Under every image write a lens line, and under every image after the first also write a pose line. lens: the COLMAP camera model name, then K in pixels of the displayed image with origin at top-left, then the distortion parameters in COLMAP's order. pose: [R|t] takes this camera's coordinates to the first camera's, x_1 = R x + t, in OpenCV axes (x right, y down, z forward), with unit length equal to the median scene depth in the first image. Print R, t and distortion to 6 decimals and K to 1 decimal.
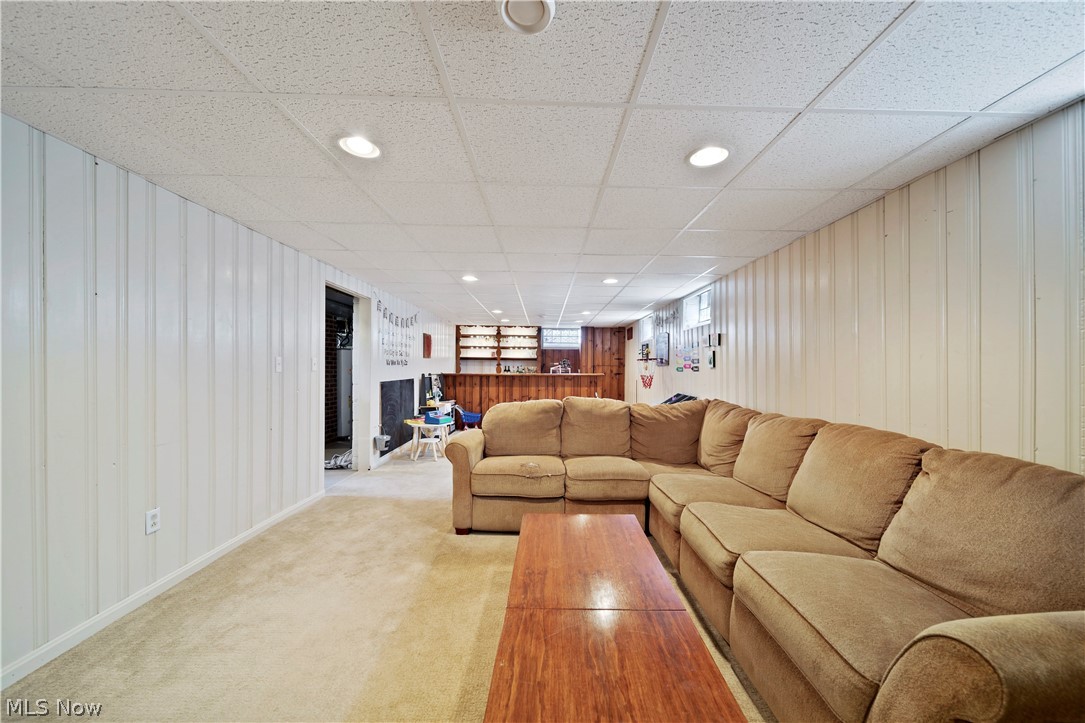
lens RADIAL K [[378.2, 0, 542.0], [0, 378.2, 365.1], [0, 0, 1]] dist [-0.000885, -0.000340]
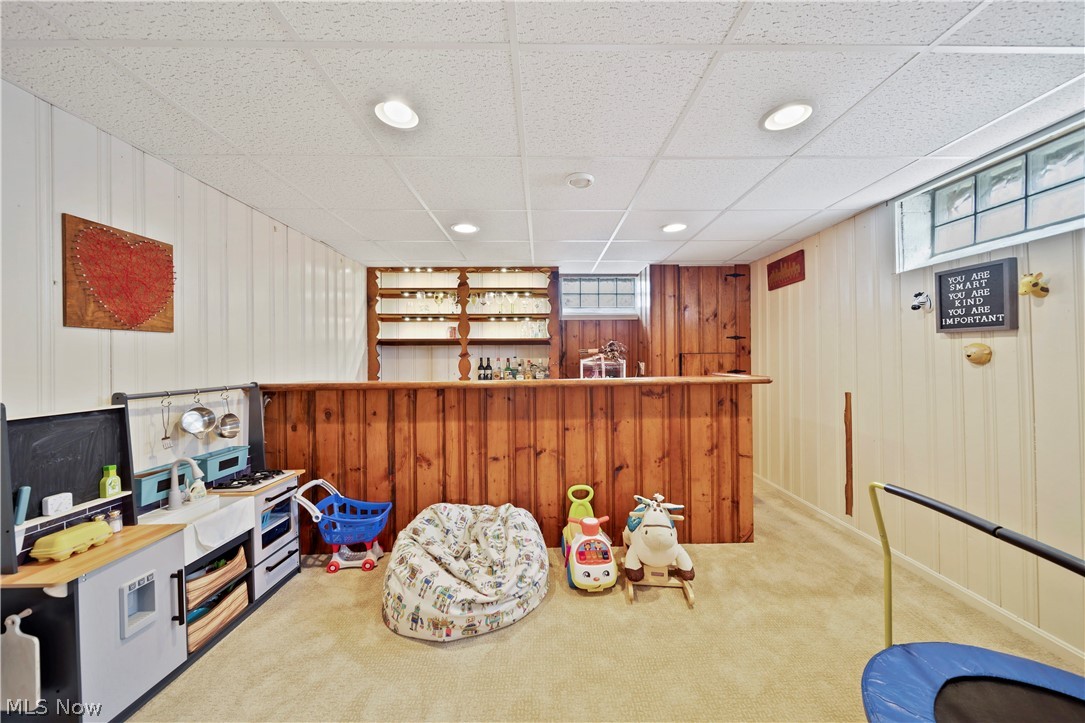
lens RADIAL K [[378.2, 0, 545.2], [0, 378.2, 358.3], [0, 0, 1]] dist [-0.000885, -0.000340]
pose [[0.999818, -0.014619, 0.012282, -0.024434], [0.014548, 0.999877, 0.005847, 0.001508], [-0.012366, -0.005667, 0.999907, 0.551017]]
